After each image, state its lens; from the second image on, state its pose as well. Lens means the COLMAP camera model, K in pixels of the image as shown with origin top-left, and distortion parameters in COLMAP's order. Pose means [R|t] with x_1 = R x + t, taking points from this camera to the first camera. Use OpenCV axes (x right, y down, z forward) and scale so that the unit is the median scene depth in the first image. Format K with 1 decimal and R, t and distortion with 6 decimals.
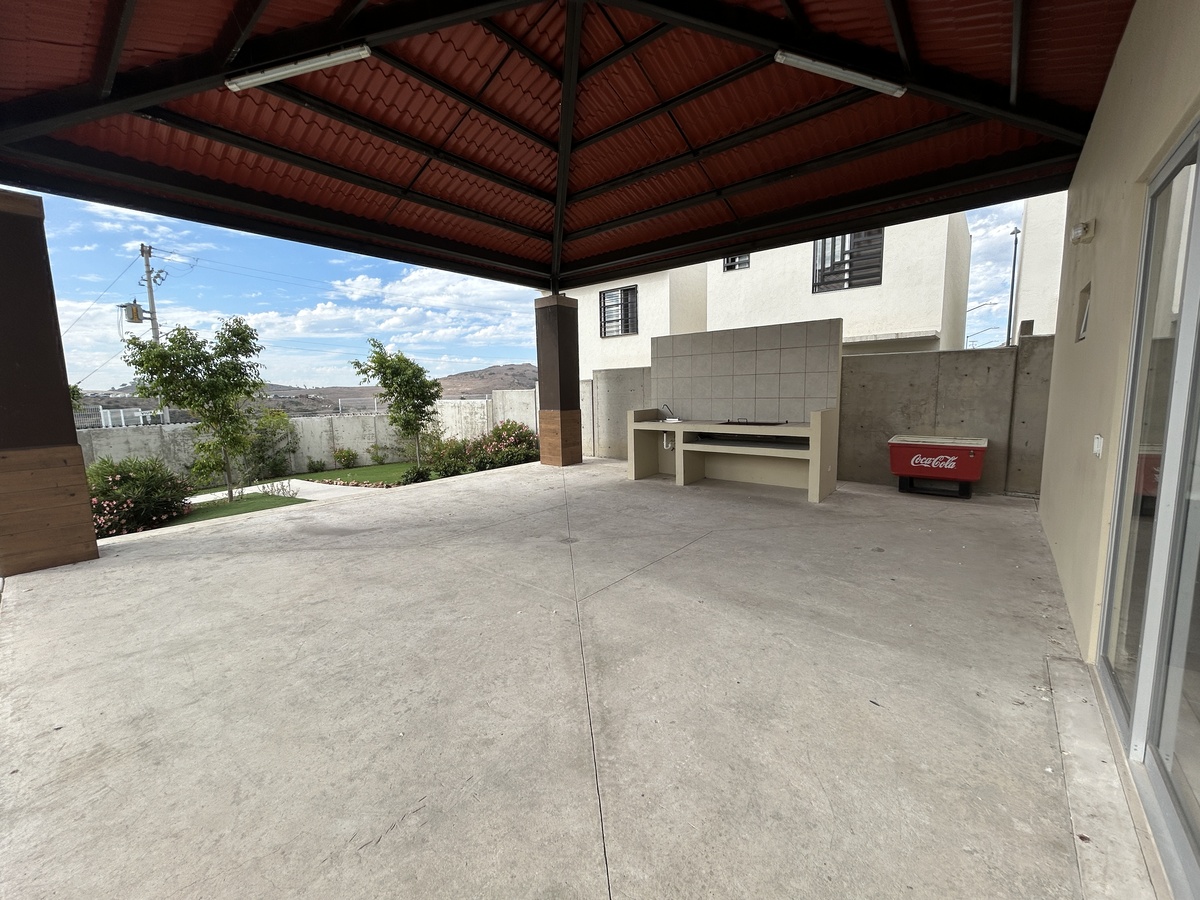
lens RADIAL K [[481.0, 0, 600.3], [0, 481.0, 451.4], [0, 0, 1]] dist [-0.002780, 0.001356]
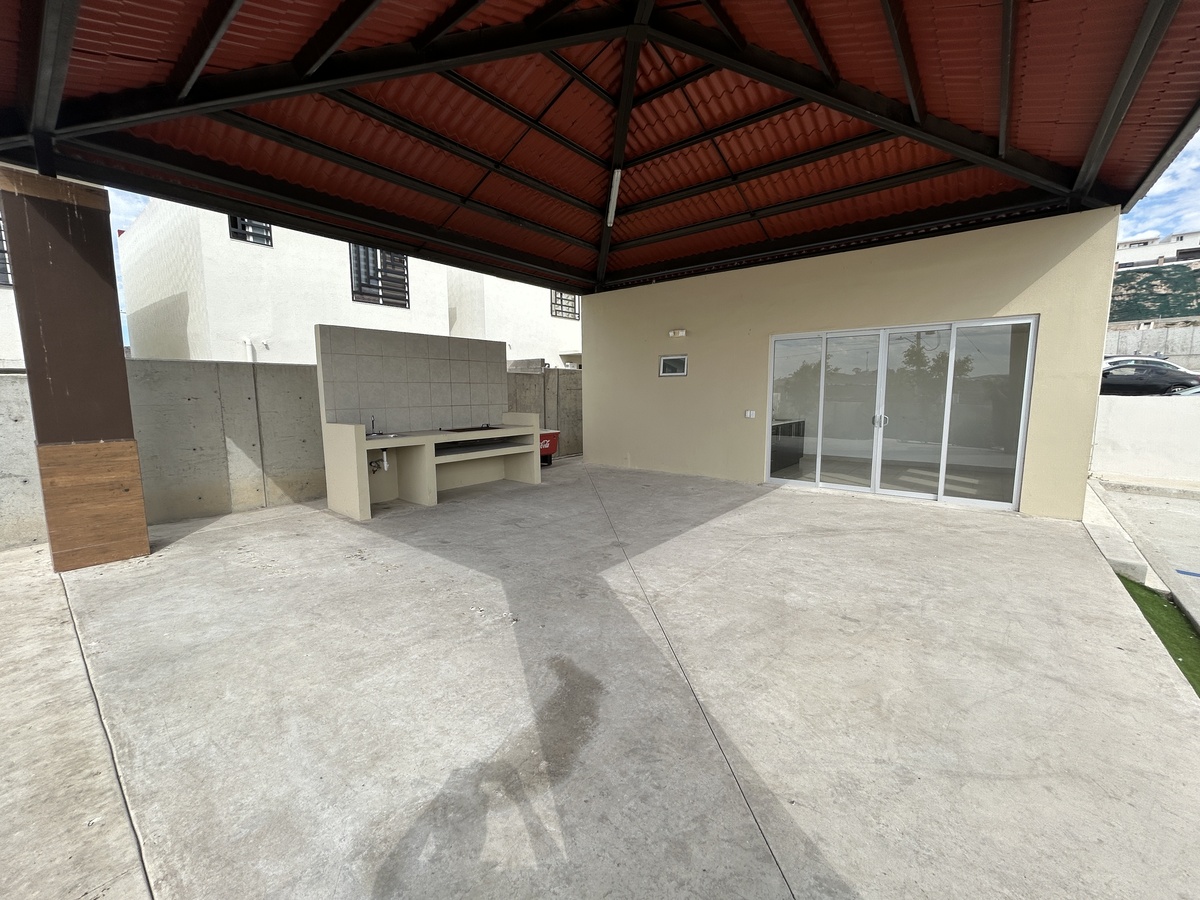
lens RADIAL K [[481.0, 0, 599.4], [0, 481.0, 446.7], [0, 0, 1]] dist [-0.002780, 0.001356]
pose [[-0.006965, -0.090281, 0.995892, -1.239246], [0.135898, 0.986591, 0.090389, -0.129198], [-0.990698, 0.135969, 0.005397, 1.211569]]
